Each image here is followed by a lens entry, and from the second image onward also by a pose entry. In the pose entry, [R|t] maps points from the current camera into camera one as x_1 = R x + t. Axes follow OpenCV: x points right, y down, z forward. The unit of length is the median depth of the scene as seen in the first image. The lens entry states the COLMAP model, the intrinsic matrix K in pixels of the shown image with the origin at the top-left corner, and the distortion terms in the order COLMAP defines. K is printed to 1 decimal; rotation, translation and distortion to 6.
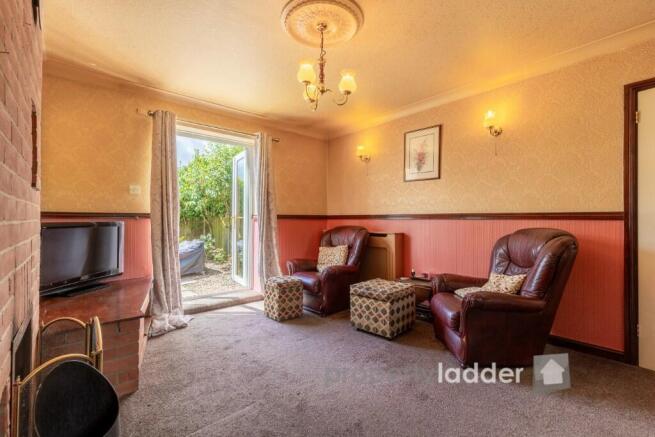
lens RADIAL K [[300.1, 0, 327.5], [0, 300.1, 218.5], [0, 0, 1]] dist [-0.000185, -0.000025]
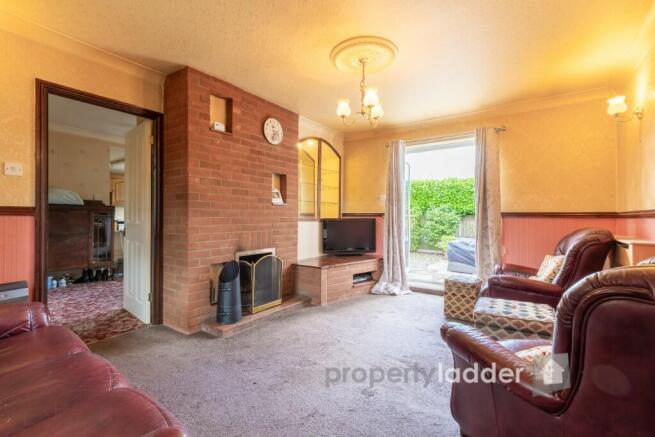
lens RADIAL K [[298.5, 0, 327.5], [0, 298.5, 218.5], [0, 0, 1]] dist [0.000042, -0.000012]
pose [[0.233947, 0.011997, -0.972175, 0.729615], [0.001350, 0.999919, 0.012664, -0.009640], [0.972248, -0.004275, 0.233912, 0.356172]]
